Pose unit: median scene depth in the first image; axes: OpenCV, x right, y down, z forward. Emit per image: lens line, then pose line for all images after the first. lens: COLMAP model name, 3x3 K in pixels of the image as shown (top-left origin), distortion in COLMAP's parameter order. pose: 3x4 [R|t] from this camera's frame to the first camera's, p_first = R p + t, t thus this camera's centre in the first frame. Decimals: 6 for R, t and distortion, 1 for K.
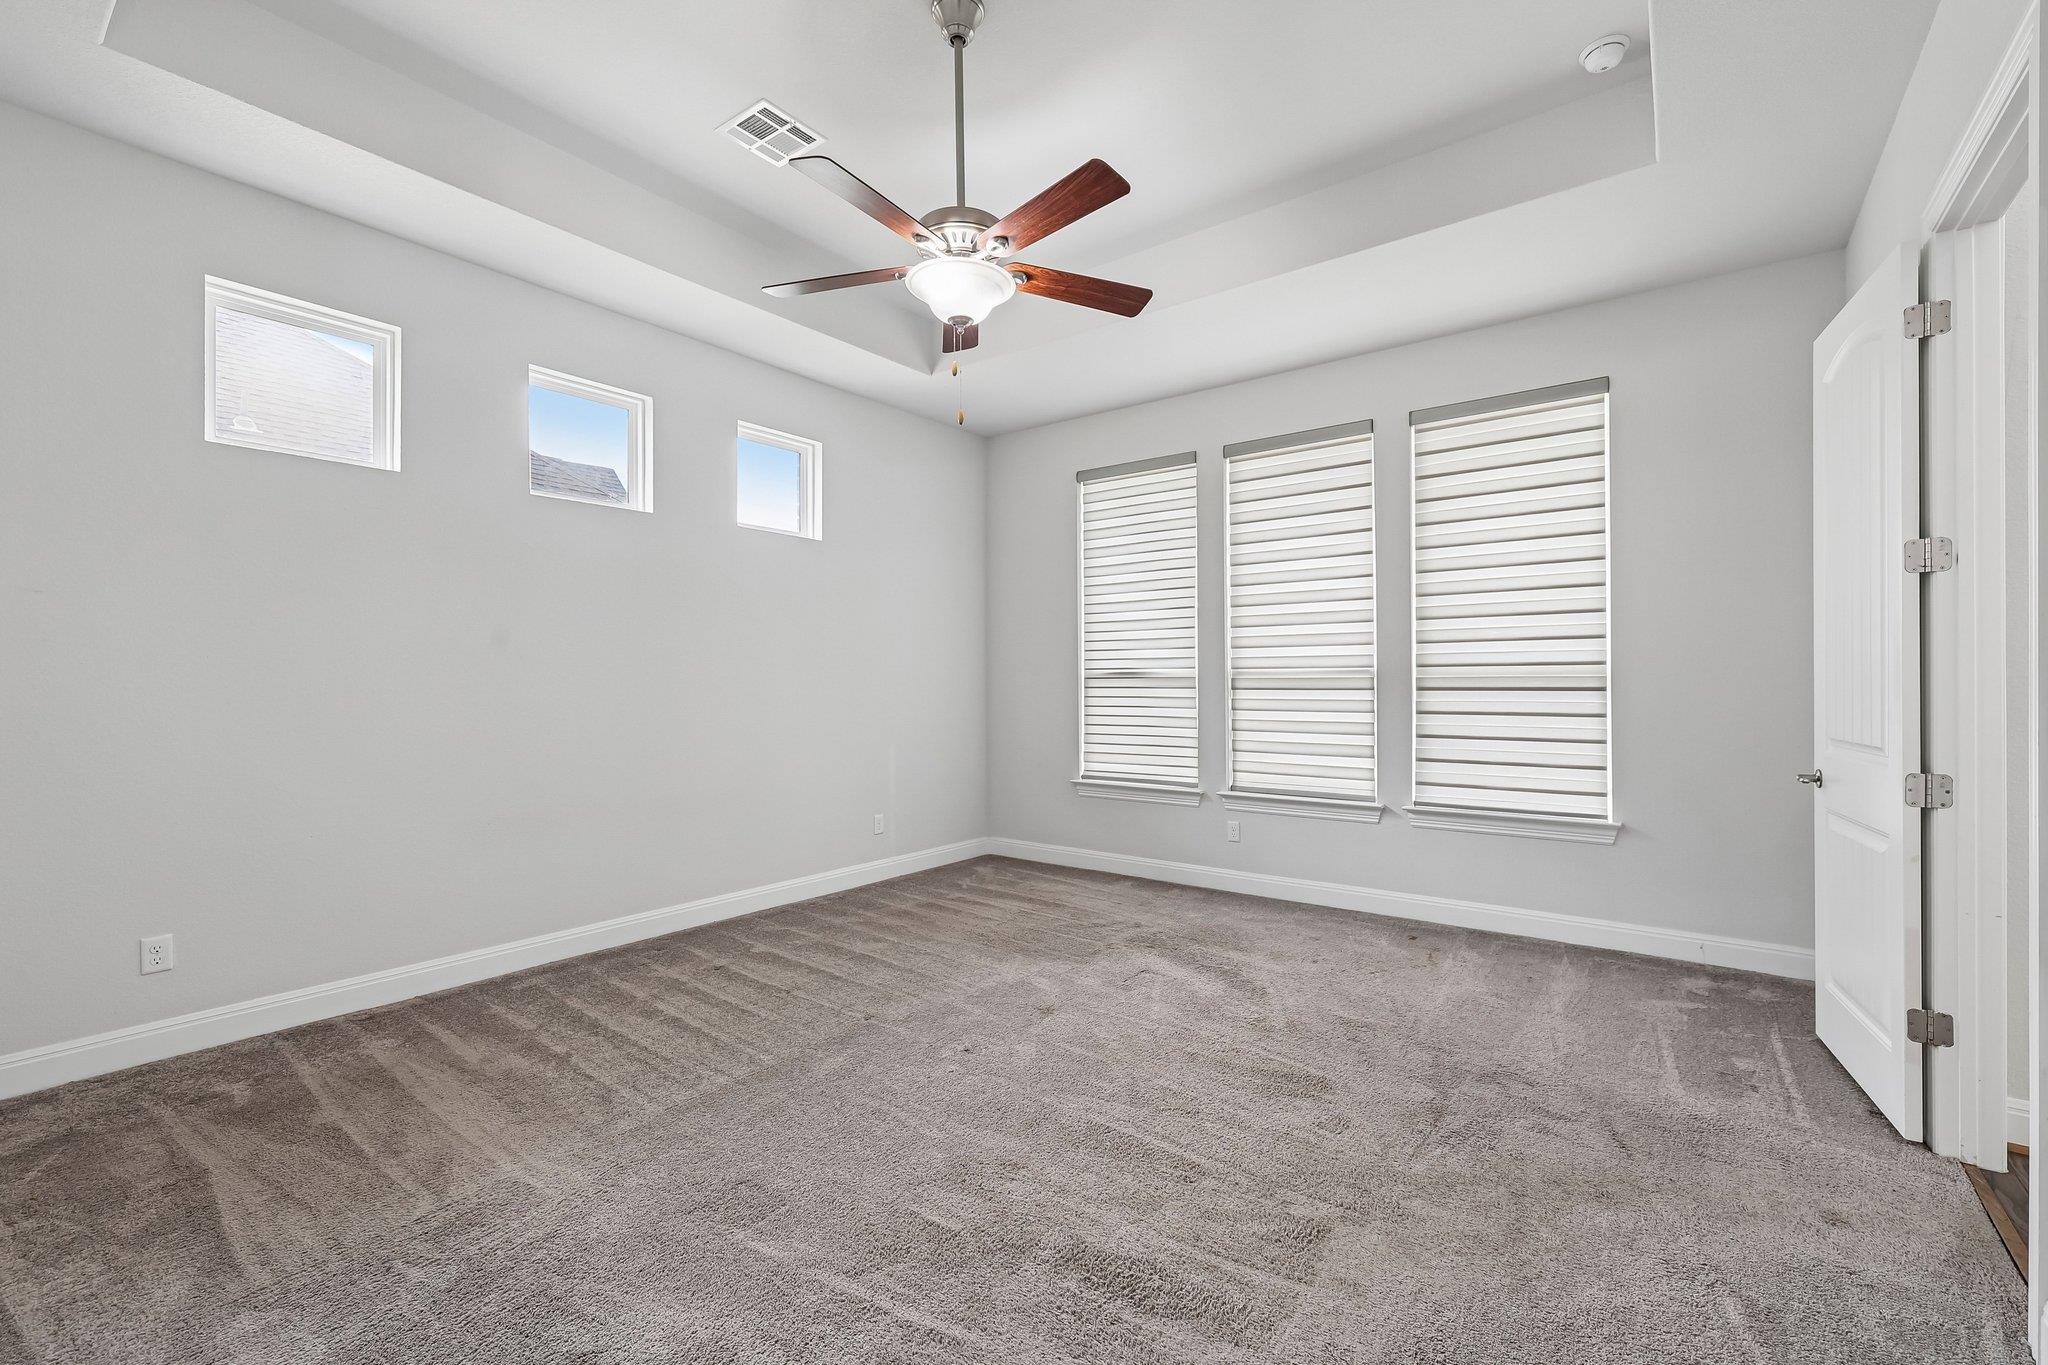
lens RADIAL K [[875.4, 0, 1033.2], [0, 875.4, 676.6], [0, 0, 1]] dist [0.000984, 0.000259]
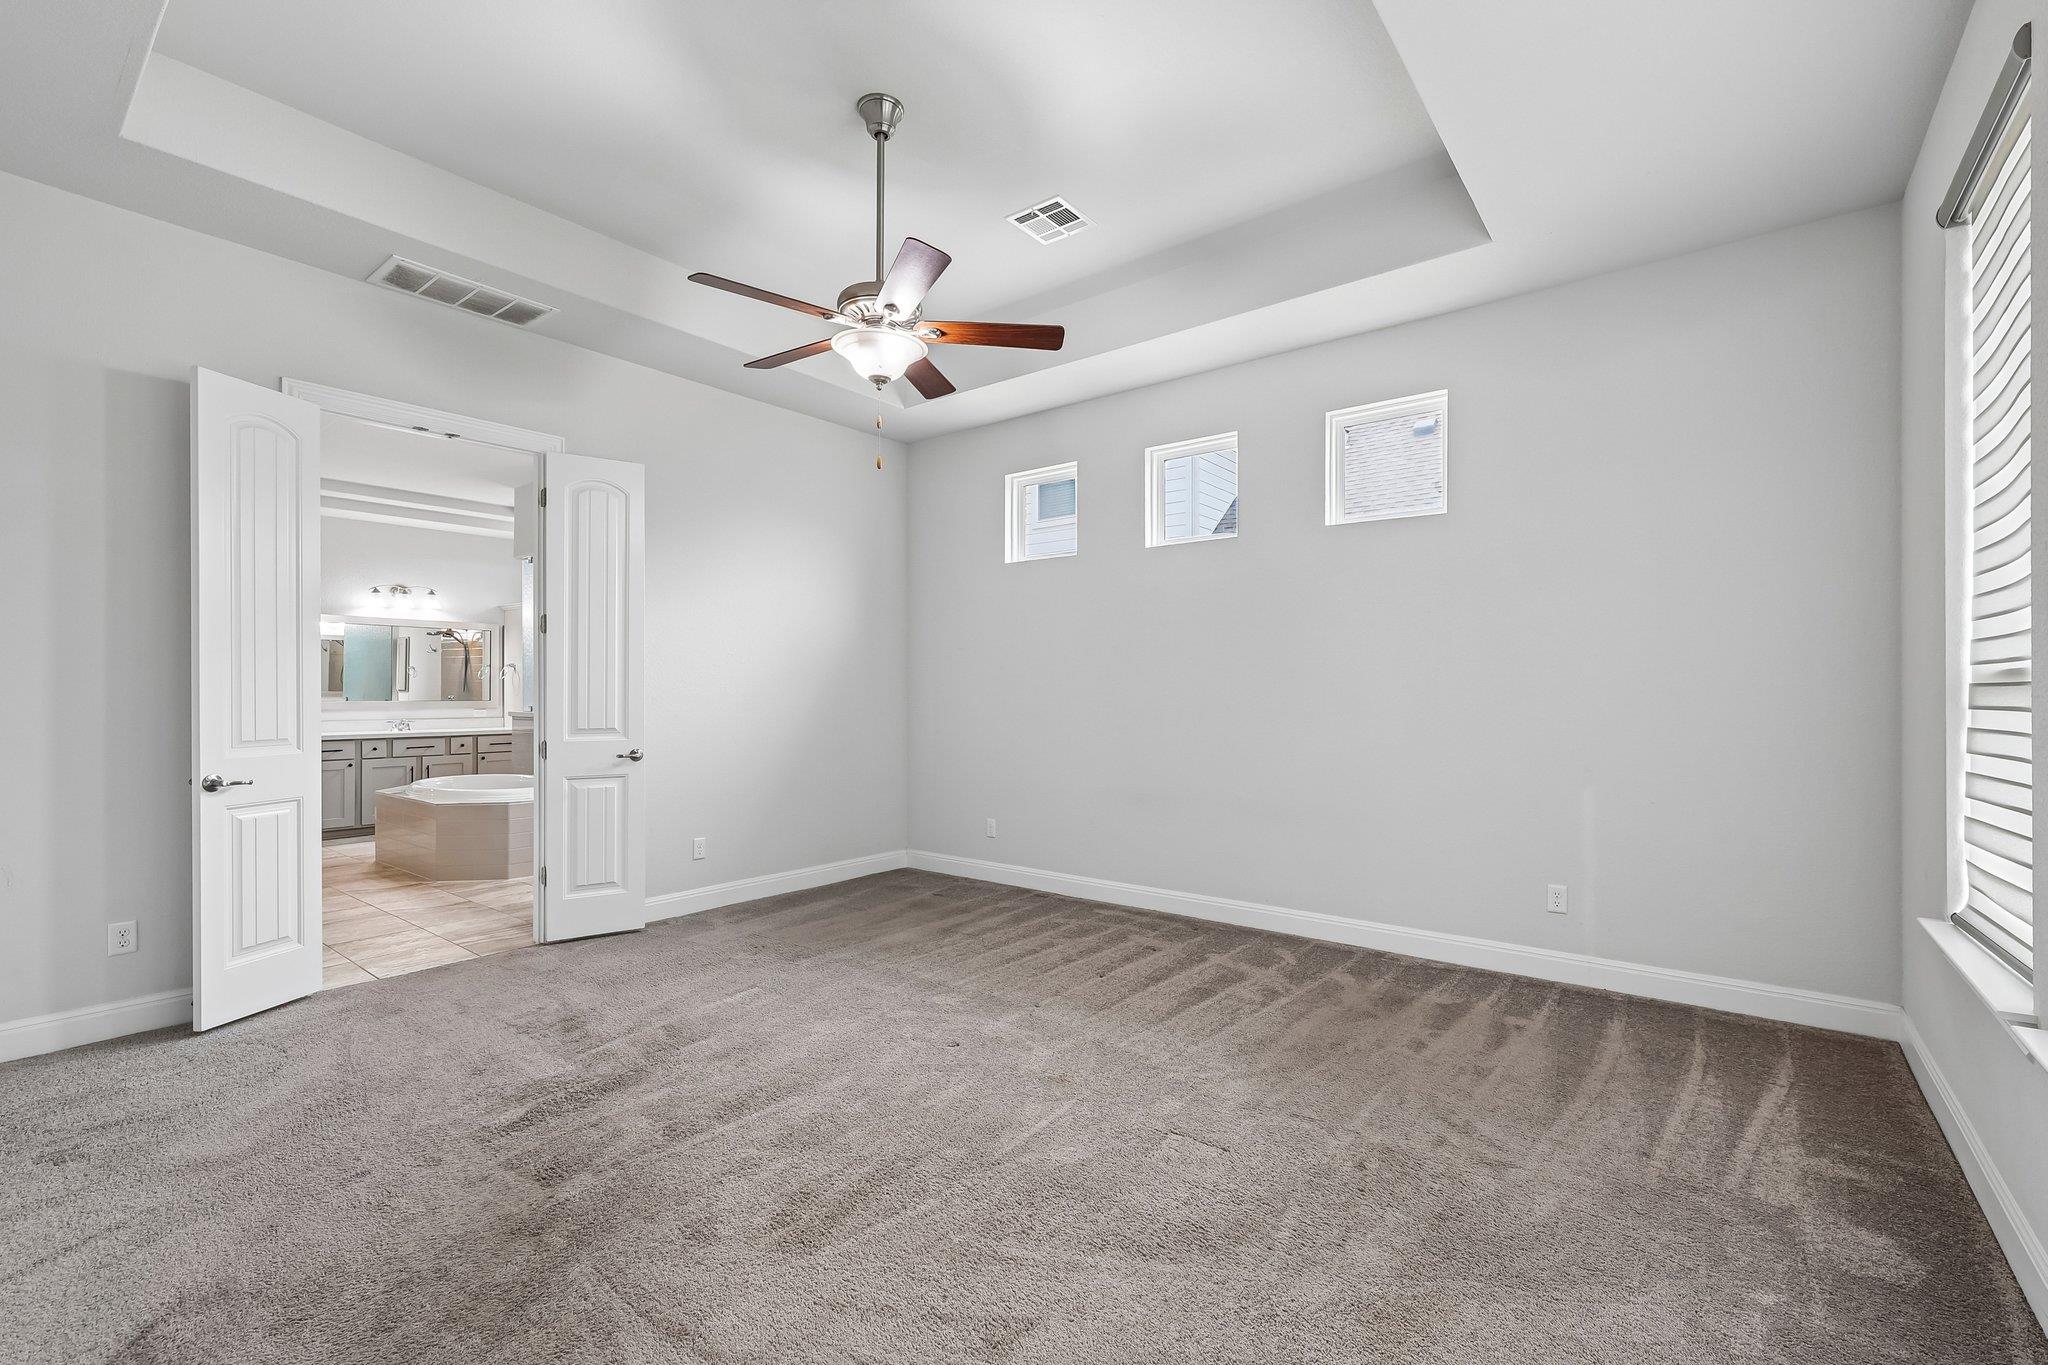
lens RADIAL K [[875.4, 0, 1023.1], [0, 875.4, 695.7], [0, 0, 1]] dist [0.000984, 0.000259]
pose [[-0.026359, 0.004438, -0.999643, 0.729024], [0.002808, 0.999987, 0.004365, 0.005914], [0.999649, -0.002692, -0.026372, 0.838358]]
